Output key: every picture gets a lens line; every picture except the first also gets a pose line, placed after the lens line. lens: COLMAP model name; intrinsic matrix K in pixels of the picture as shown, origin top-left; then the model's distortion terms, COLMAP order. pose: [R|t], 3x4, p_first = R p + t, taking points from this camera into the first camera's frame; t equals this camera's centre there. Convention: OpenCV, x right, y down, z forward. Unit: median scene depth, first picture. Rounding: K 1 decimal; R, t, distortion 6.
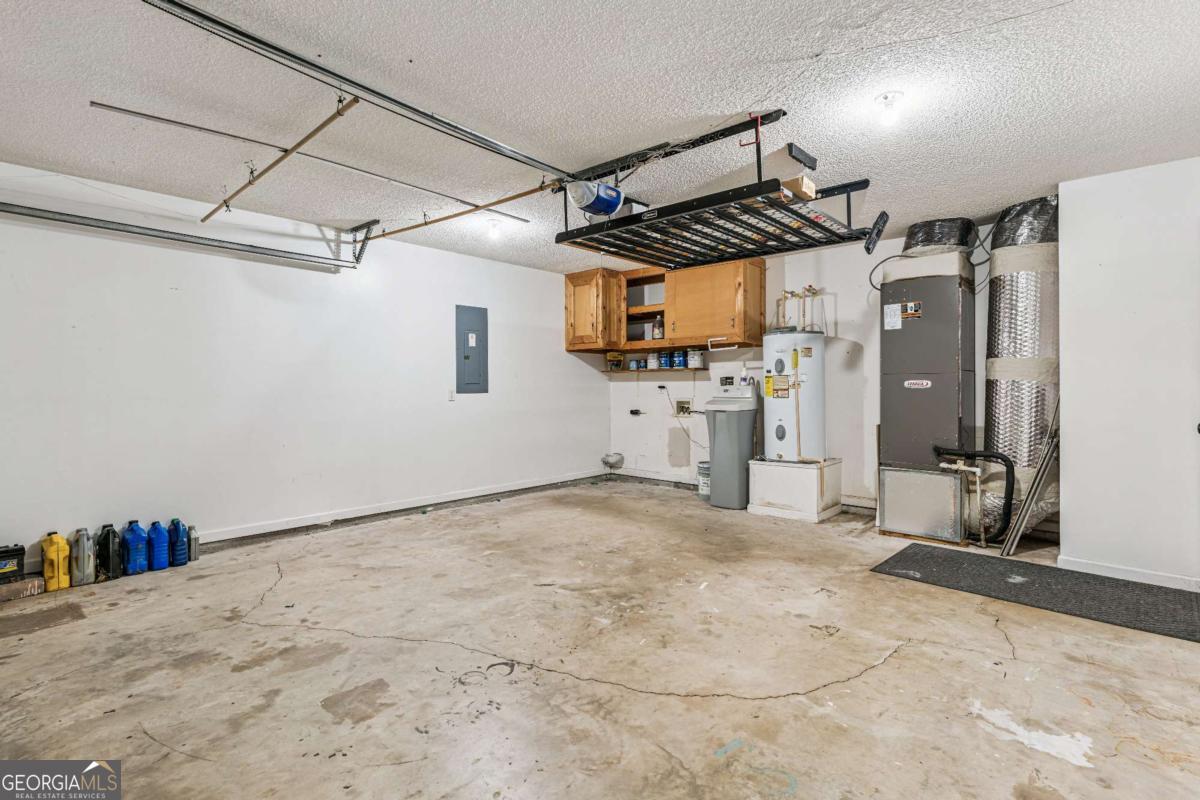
lens RADIAL K [[569.2, 0, 605.8], [0, 569.2, 394.2], [0, 0, 1]] dist [0.002173, -0.002803]
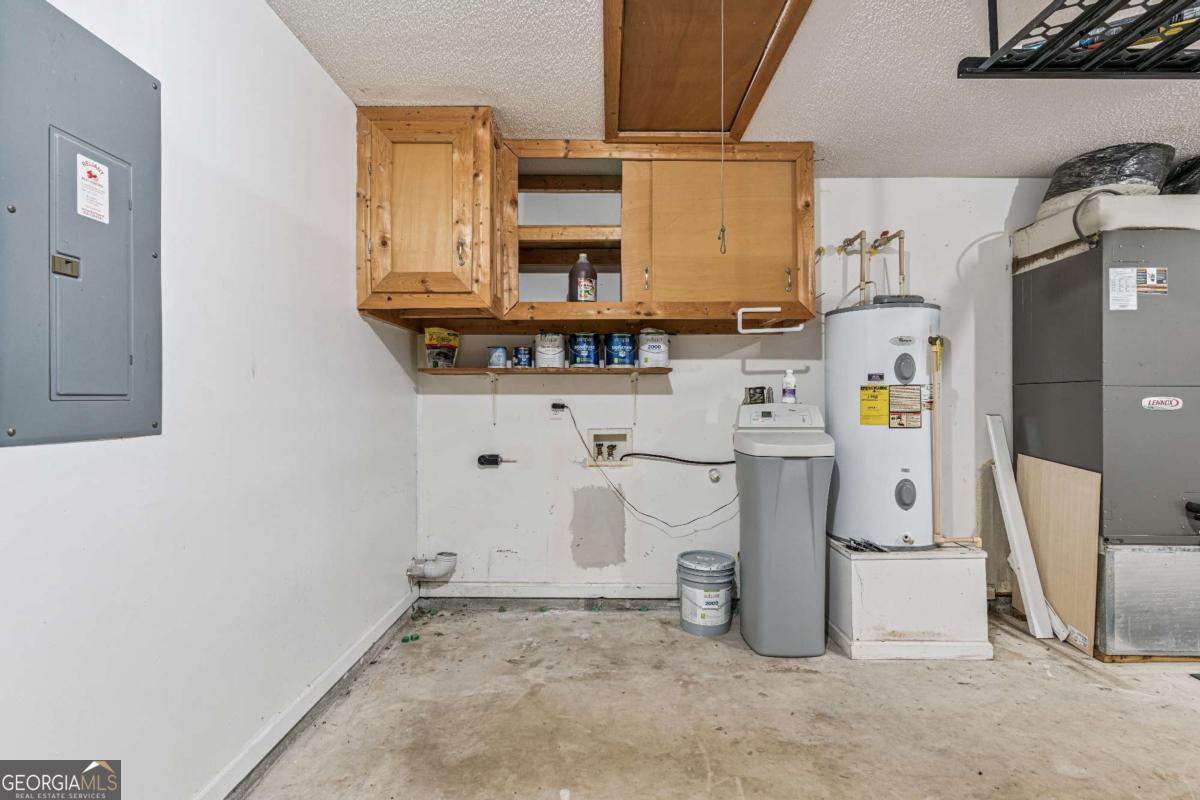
lens RADIAL K [[569.2, 0, 593.8], [0, 569.2, 397.9], [0, 0, 1]] dist [0.002173, -0.002803]
pose [[0.749860, 0.003253, 0.661589, -0.210878], [0.007180, 0.999889, -0.013054, -0.013490], [-0.661558, 0.014539, 0.749753, 0.650600]]
